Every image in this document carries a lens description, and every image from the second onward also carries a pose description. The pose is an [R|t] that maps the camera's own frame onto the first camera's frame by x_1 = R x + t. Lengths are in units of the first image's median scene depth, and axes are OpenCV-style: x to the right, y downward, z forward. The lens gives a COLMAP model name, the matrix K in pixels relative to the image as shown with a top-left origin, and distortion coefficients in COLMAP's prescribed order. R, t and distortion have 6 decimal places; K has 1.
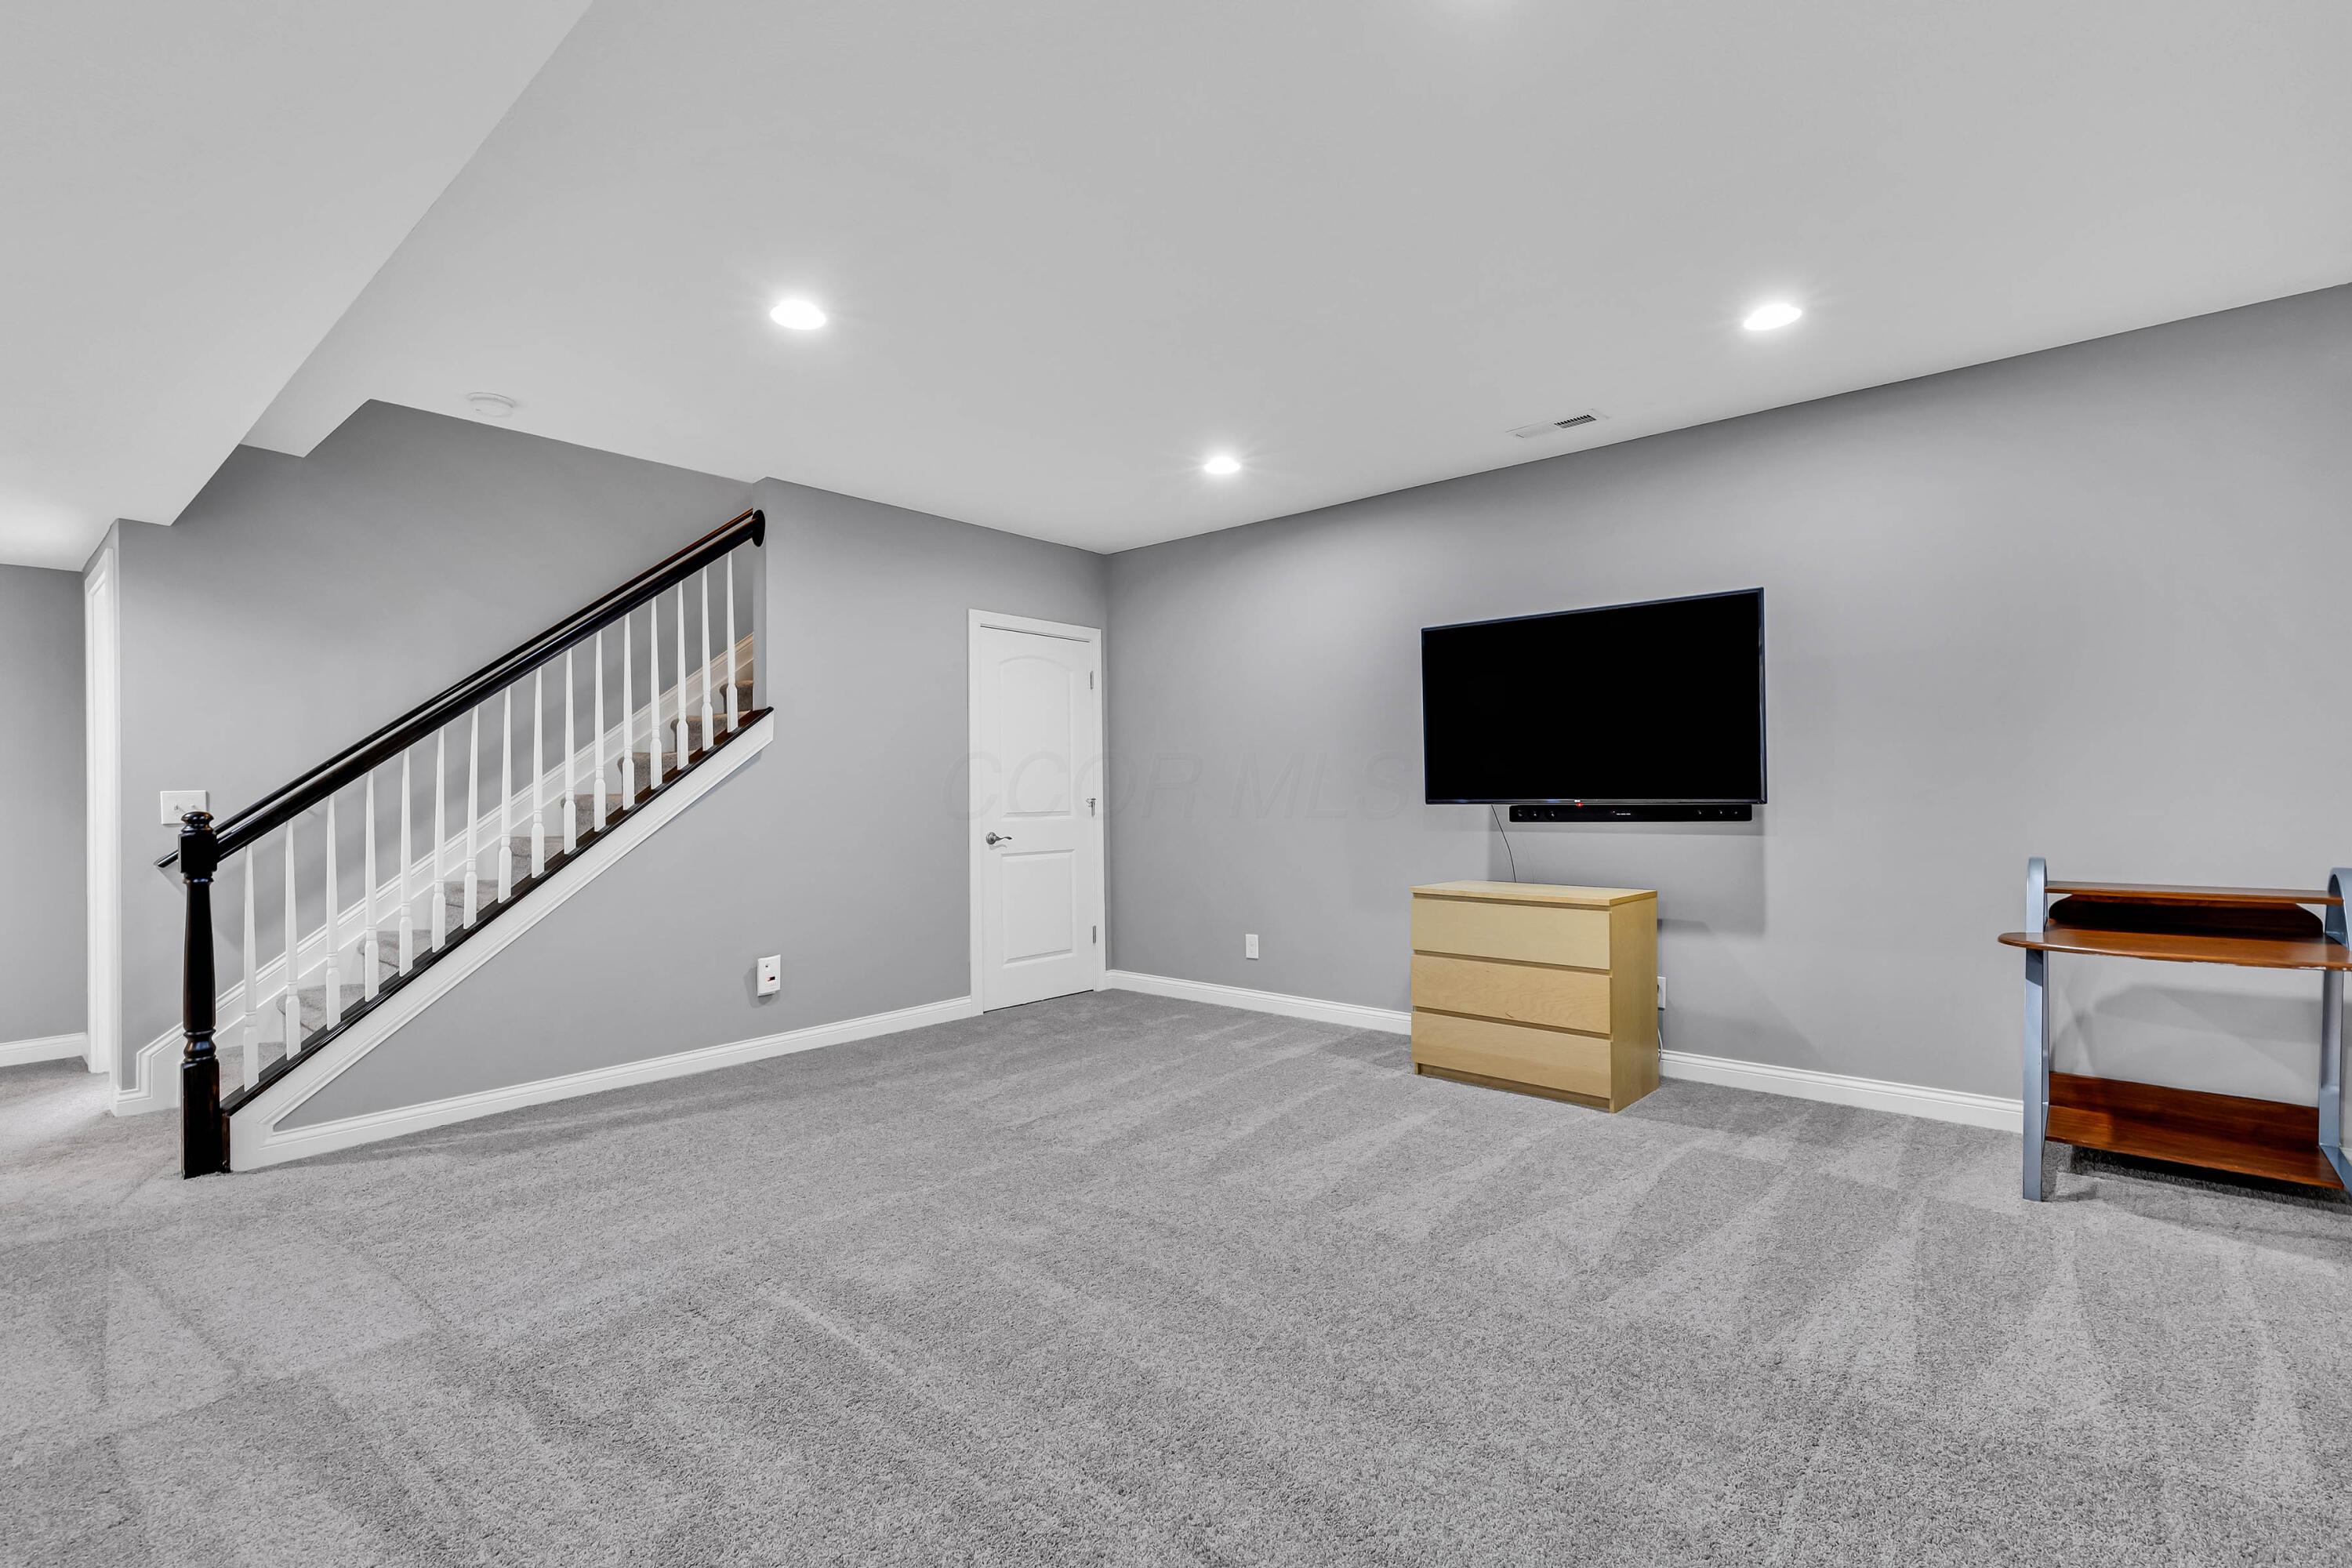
lens RADIAL K [[1076.9, 0, 1194.6], [0, 1076.9, 781.8], [0, 0, 1]] dist [-0.000417, -0.000679]
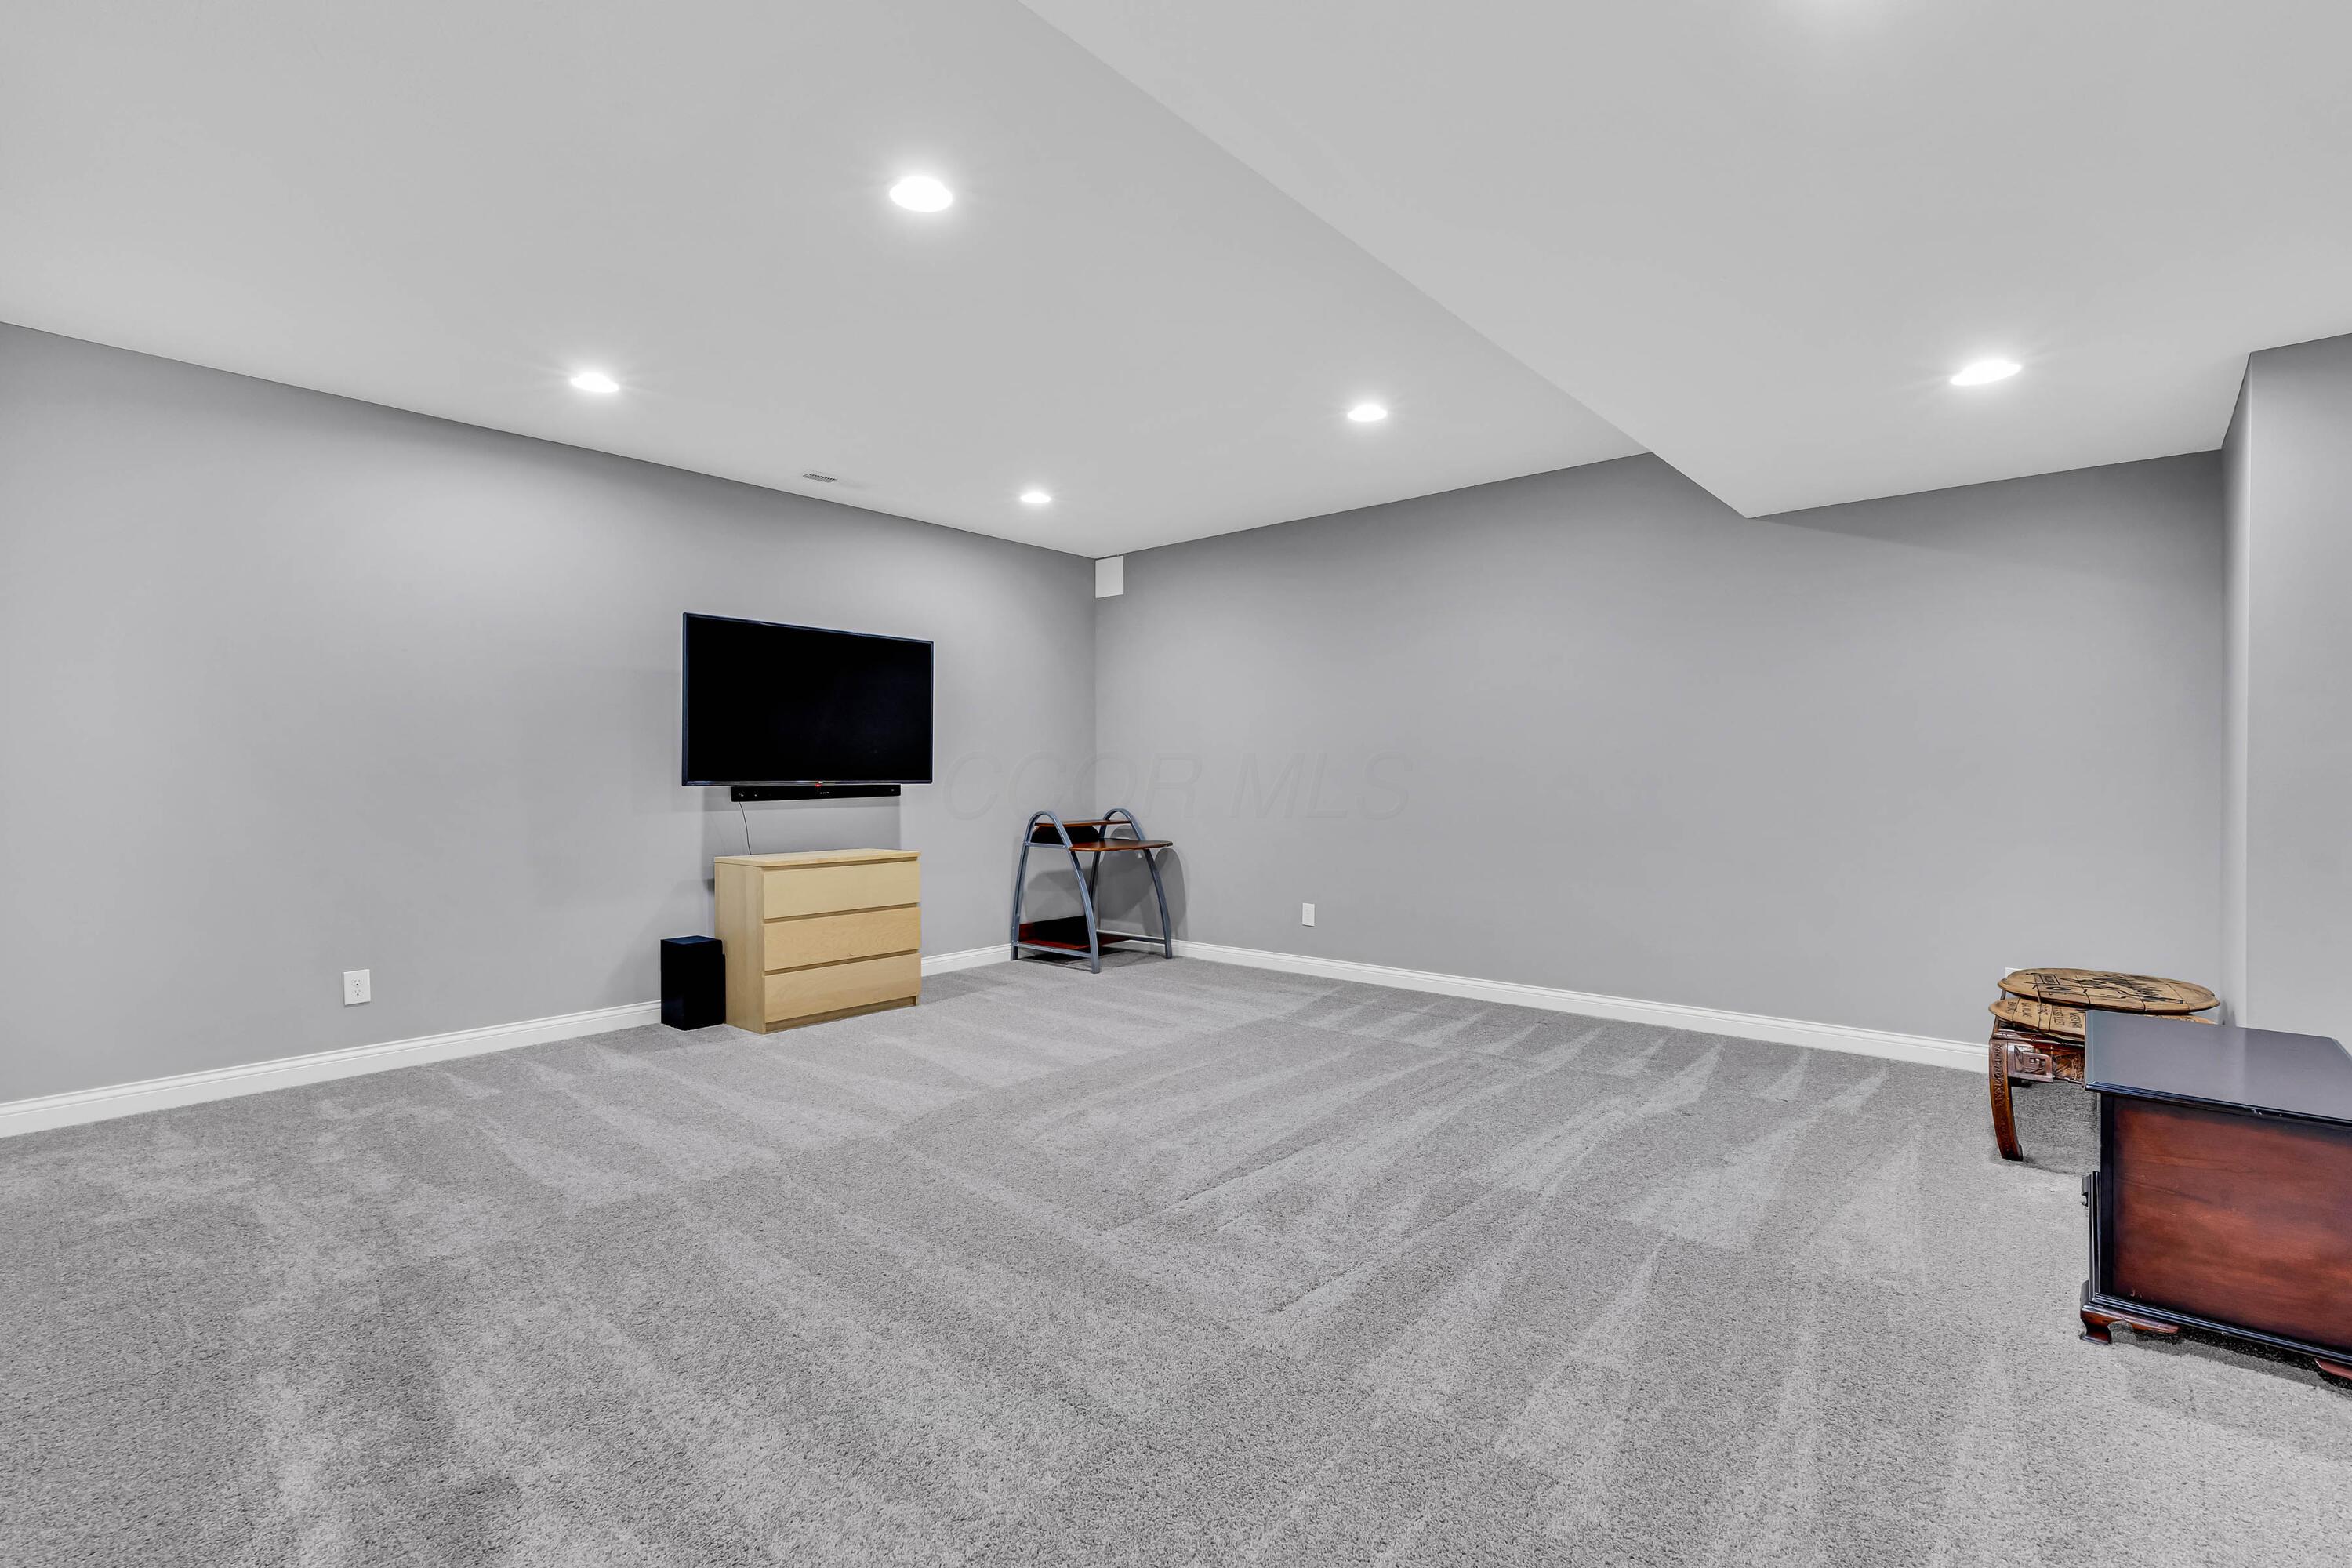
lens RADIAL K [[1076.9, 0, 1194.6], [0, 1076.9, 781.8], [0, 0, 1]] dist [-0.000417, -0.000679]
pose [[-0.003765, 0.000913, 0.999992, -0.870963], [-0.006560, 0.999978, -0.000938, 0.015667], [-0.999971, -0.006563, -0.003759, 0.569373]]
